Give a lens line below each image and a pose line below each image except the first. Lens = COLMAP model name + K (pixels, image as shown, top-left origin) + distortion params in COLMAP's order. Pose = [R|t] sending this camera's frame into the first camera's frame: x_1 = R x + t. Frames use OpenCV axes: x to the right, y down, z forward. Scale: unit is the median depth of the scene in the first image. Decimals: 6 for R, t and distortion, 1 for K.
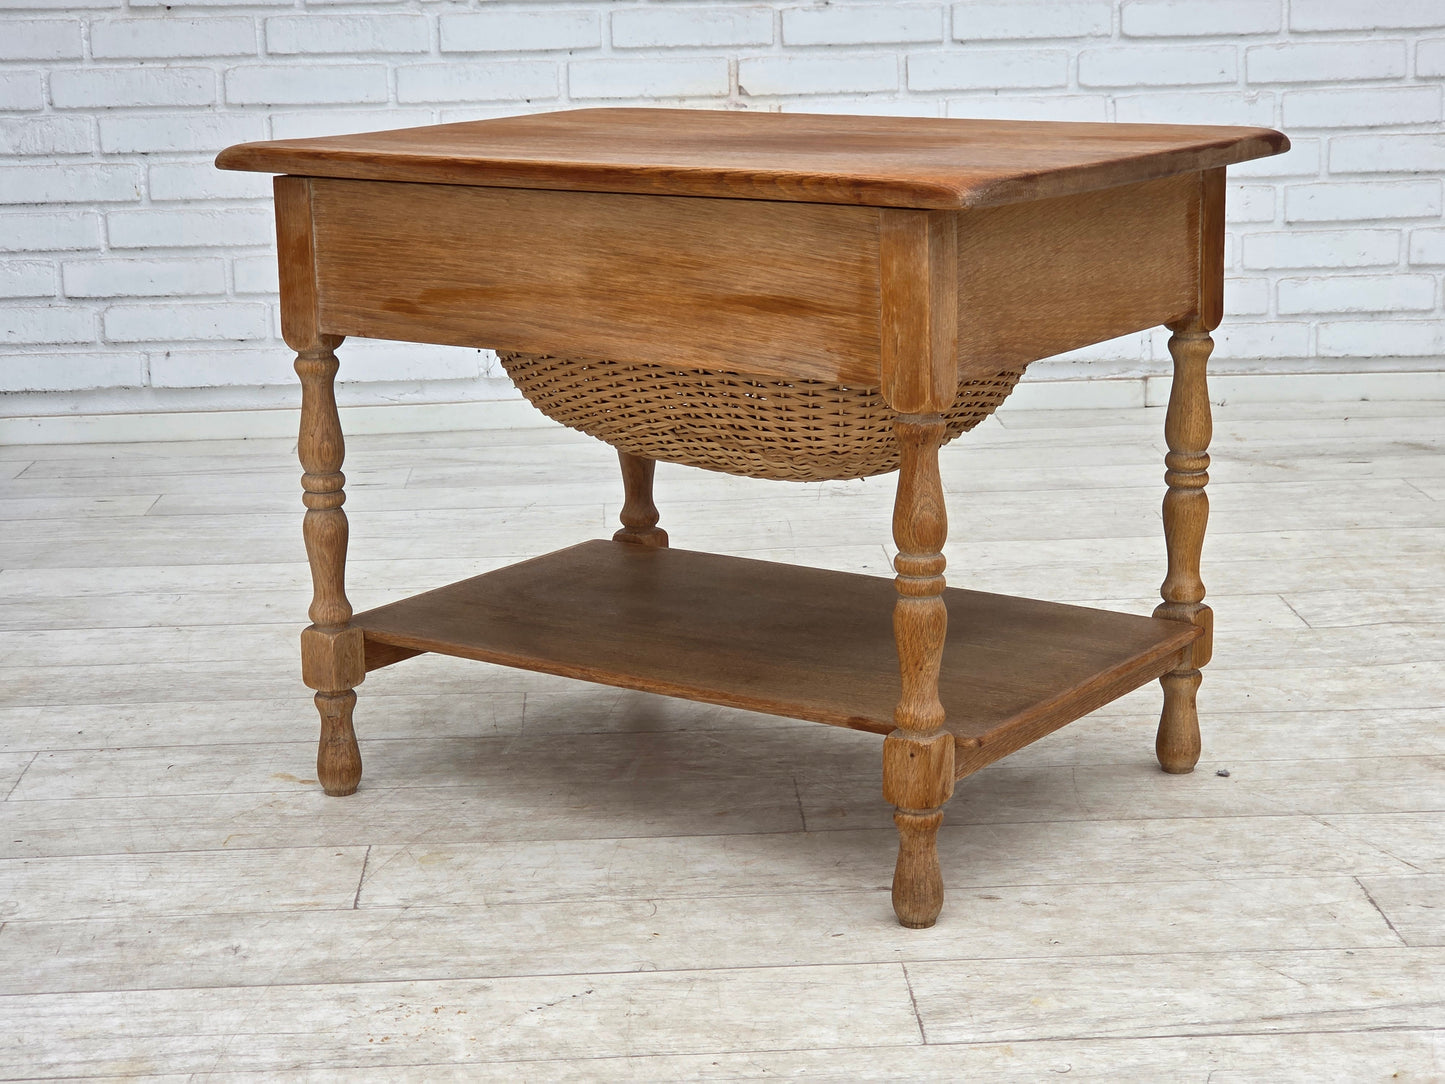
lens RADIAL K [[2766.6, 0, 728.9], [0, 2766.6, 595.2], [0, 0, 1]] dist [0.060301, 0.000000]
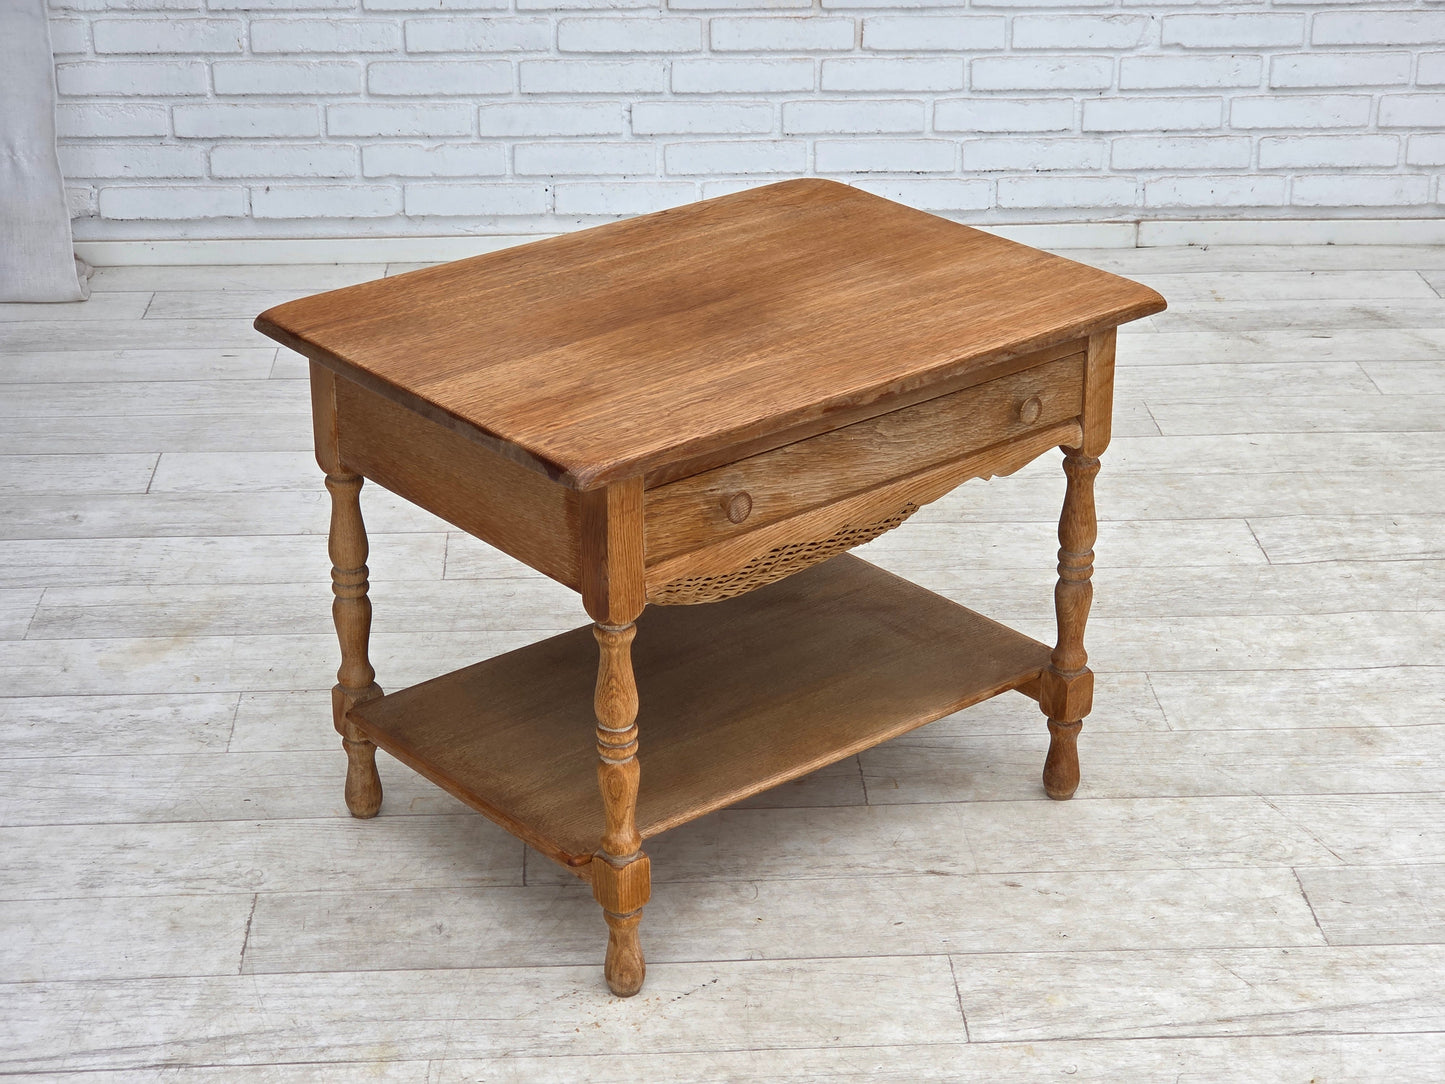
lens RADIAL K [[2766.6, 0, 753.0], [0, 2766.6, 587.2], [0, 0, 1]] dist [0.060301, 0.000000]
pose [[0.999506, 0.016478, 0.026773, -0.063206], [-0.021124, 0.982745, 0.183755, -0.256476], [-0.023283, -0.184229, 0.982607, -0.243281]]
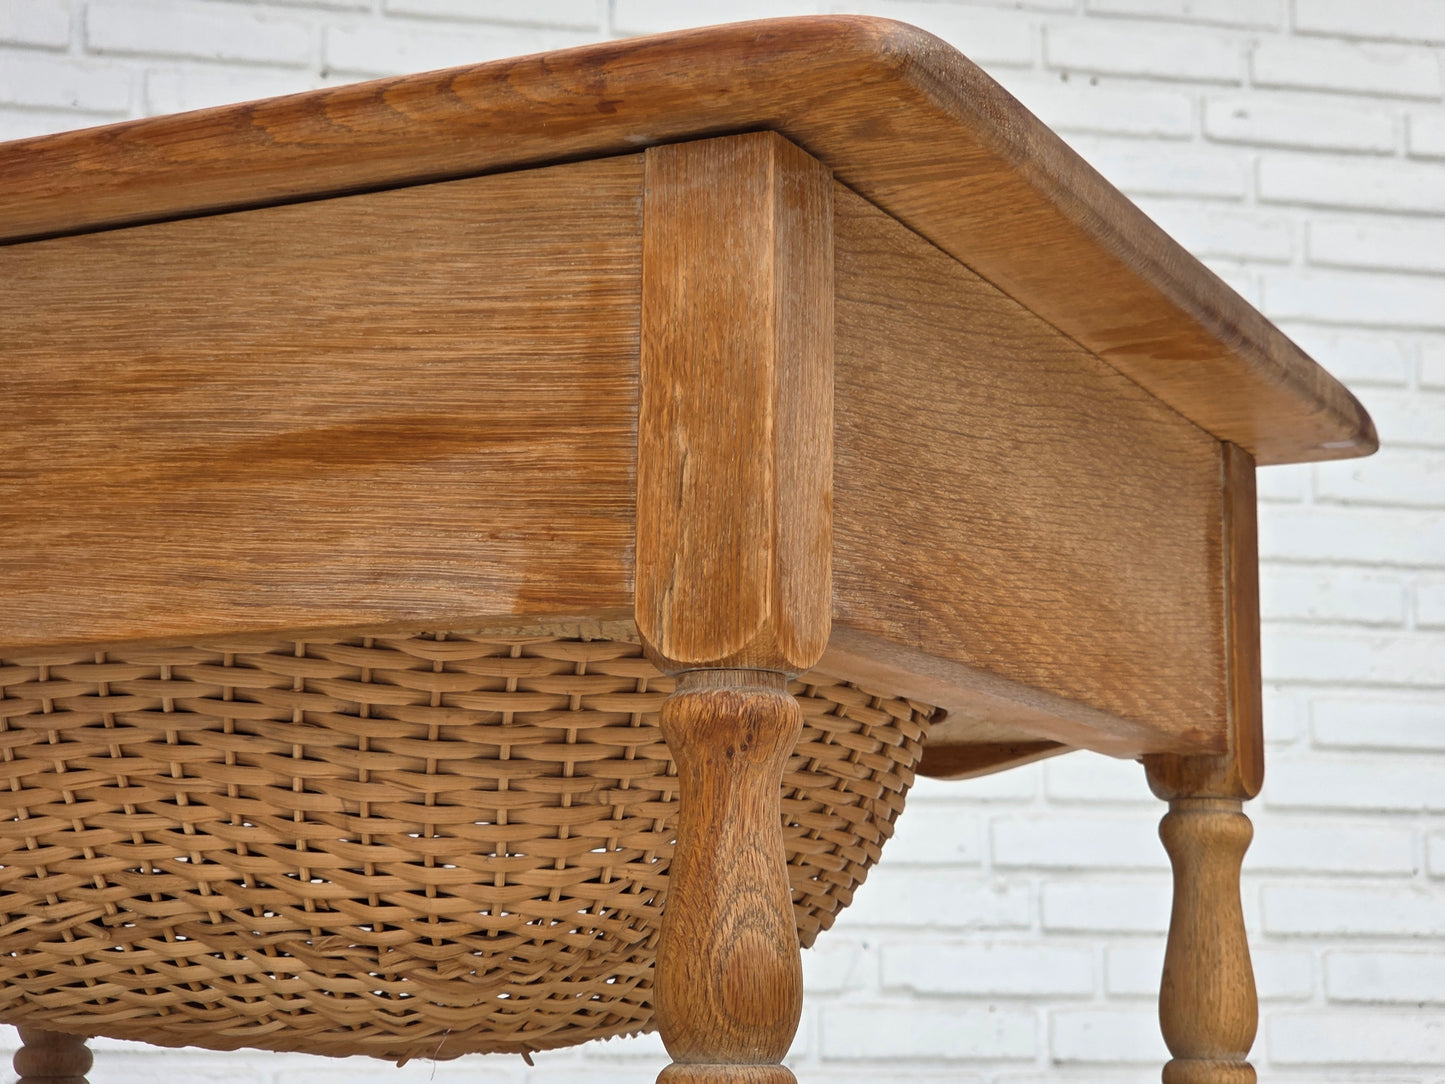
lens RADIAL K [[2766.6, 0, 713.5], [0, 2766.6, 547.1], [0, 0, 1]] dist [0.060301, 0.000000]
pose [[0.988080, 0.060933, 0.141365, 0.010219], [0.001954, 0.913285, -0.407315, 0.066121], [-0.153926, 0.402737, 0.902280, 0.589418]]
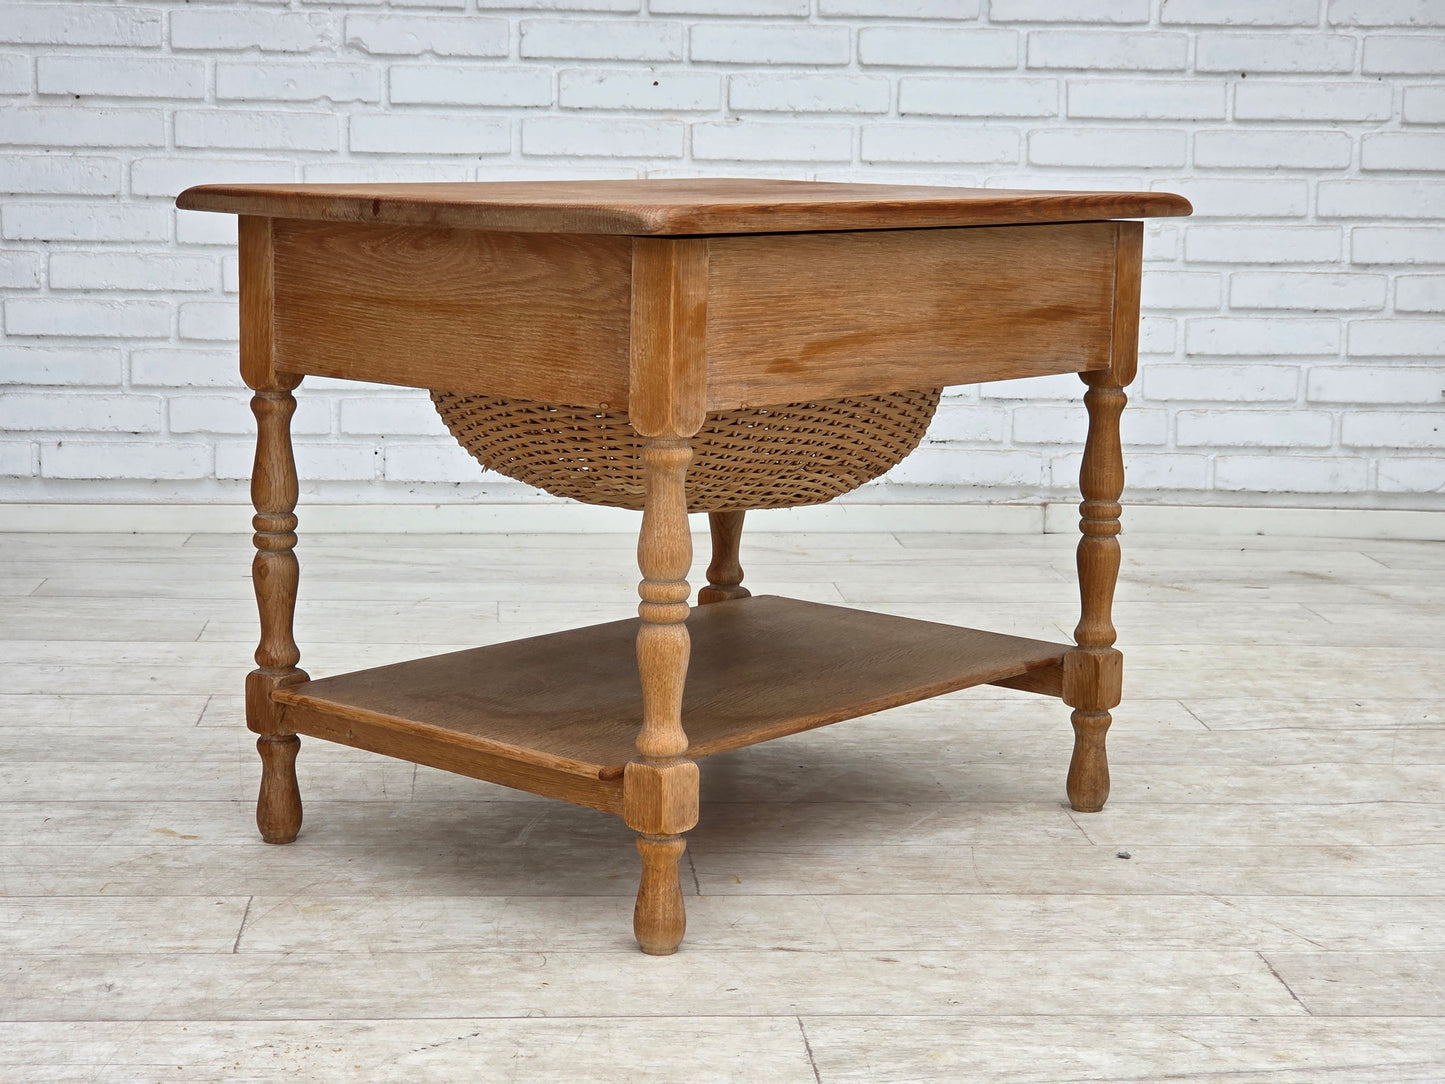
lens RADIAL K [[2766.6, 0, 703.2], [0, 2766.6, 604.3], [0, 0, 1]] dist [0.060301, 0.000000]
pose [[0.998901, 0.034000, 0.032276, -0.006461], [-0.031918, 0.997507, -0.062939, 0.045964], [-0.034335, 0.061839, 0.997495, 0.018639]]
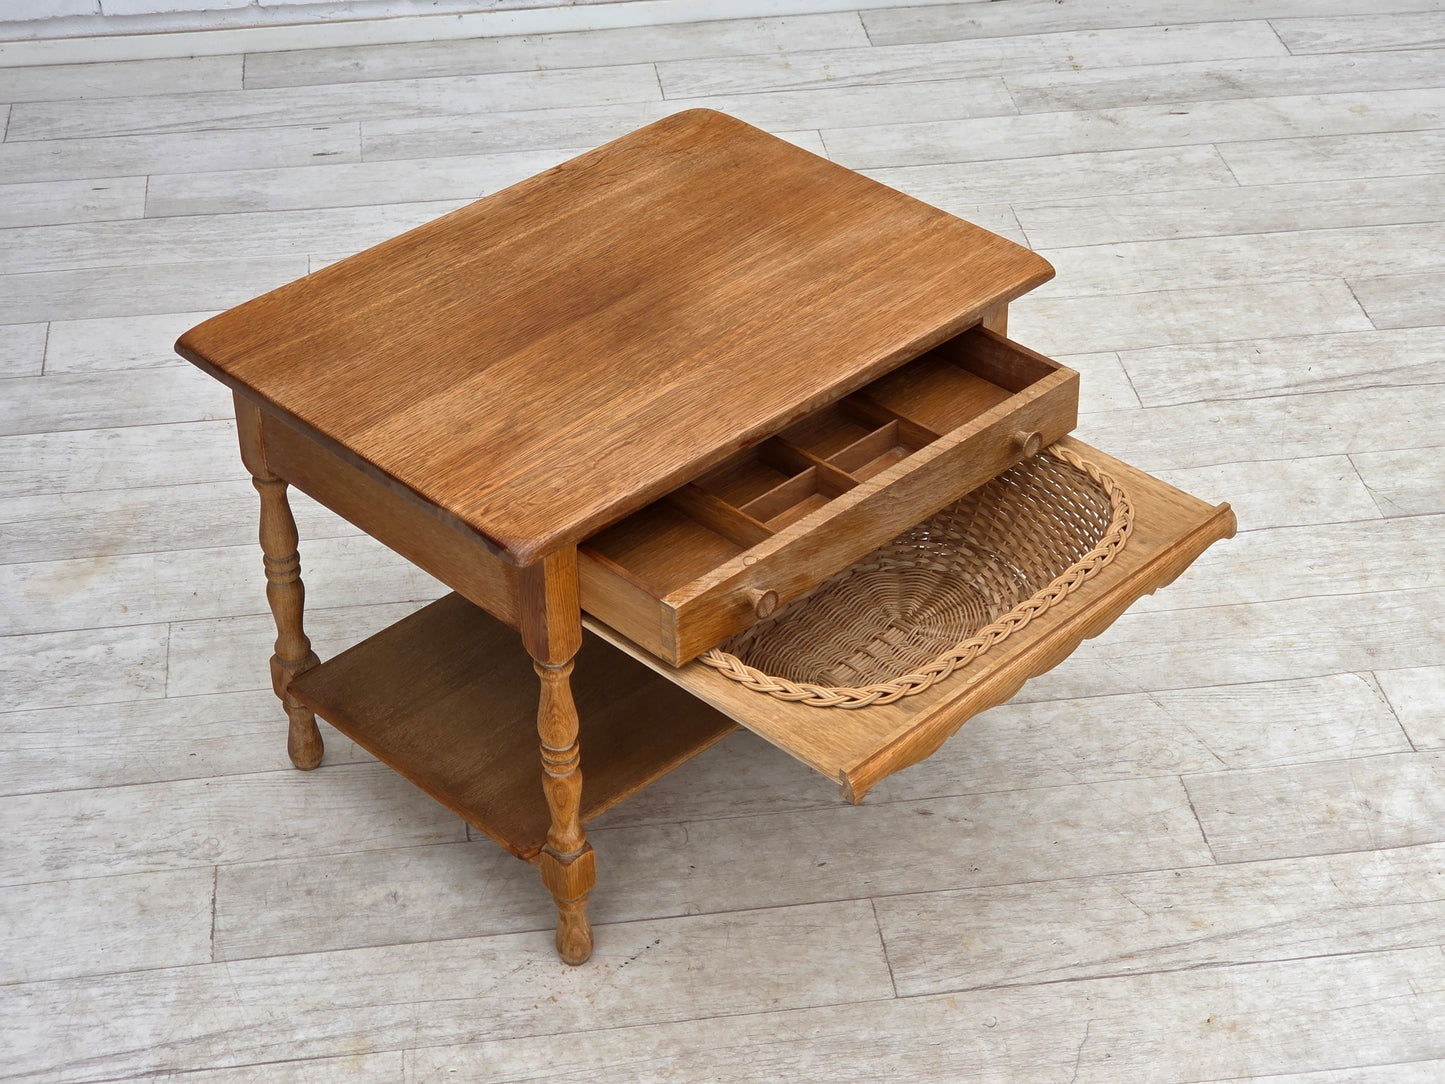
lens RADIAL K [[2766.6, 0, 750.5], [0, 2766.6, 560.8], [0, 0, 1]] dist [0.060301, 0.000000]
pose [[0.995384, -0.043054, 0.085770, -0.104499], [0.009421, 0.933239, 0.359133, -0.496021], [-0.095506, -0.356668, 0.929337, -0.238903]]
